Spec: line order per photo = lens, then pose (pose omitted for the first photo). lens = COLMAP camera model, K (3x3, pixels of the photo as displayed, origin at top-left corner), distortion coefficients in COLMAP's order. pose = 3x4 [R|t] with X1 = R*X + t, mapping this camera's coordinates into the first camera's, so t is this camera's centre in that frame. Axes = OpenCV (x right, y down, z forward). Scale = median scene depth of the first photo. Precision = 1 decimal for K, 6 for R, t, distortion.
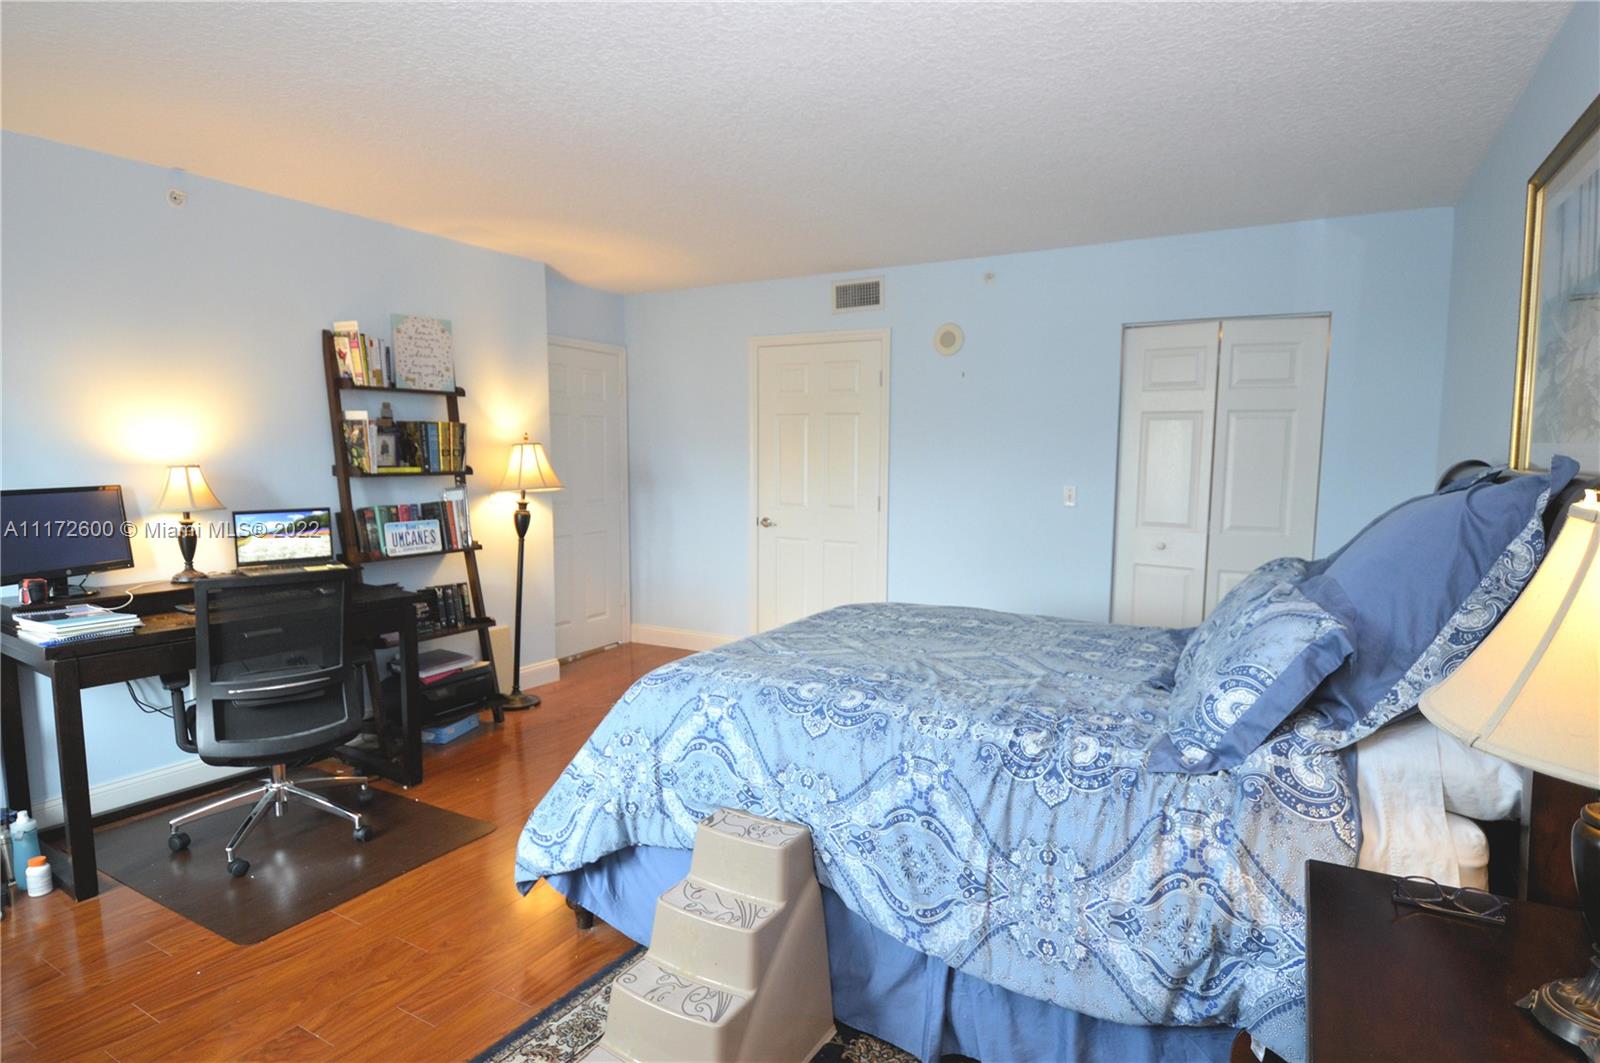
lens RADIAL K [[851.1, 0, 780.8], [0, 851.1, 528.3], [0, 0, 1]] dist [0.024953, -0.033493]
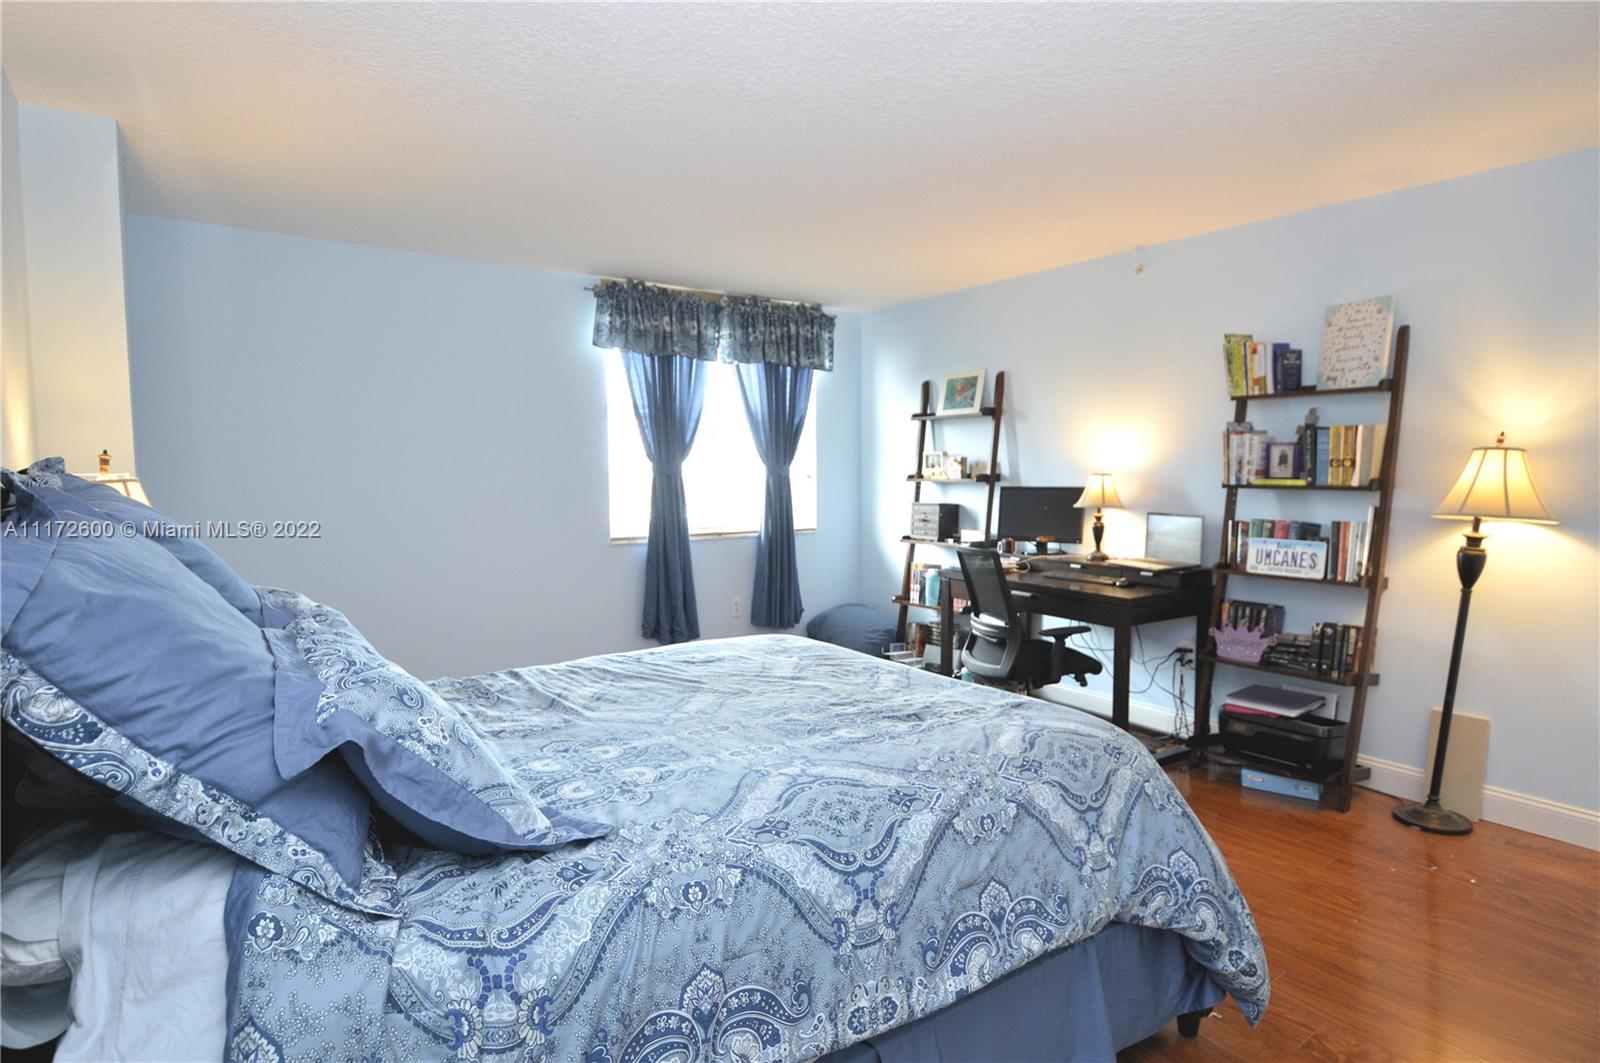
lens RADIAL K [[851.1, 0, 780.8], [0, 851.1, 528.3], [0, 0, 1]] dist [0.024953, -0.033493]
pose [[-0.403988, 0.061265, -0.912711, 0.589682], [-0.082510, 0.991247, 0.103058, -0.067401], [0.911036, 0.116942, -0.395397, 0.853358]]
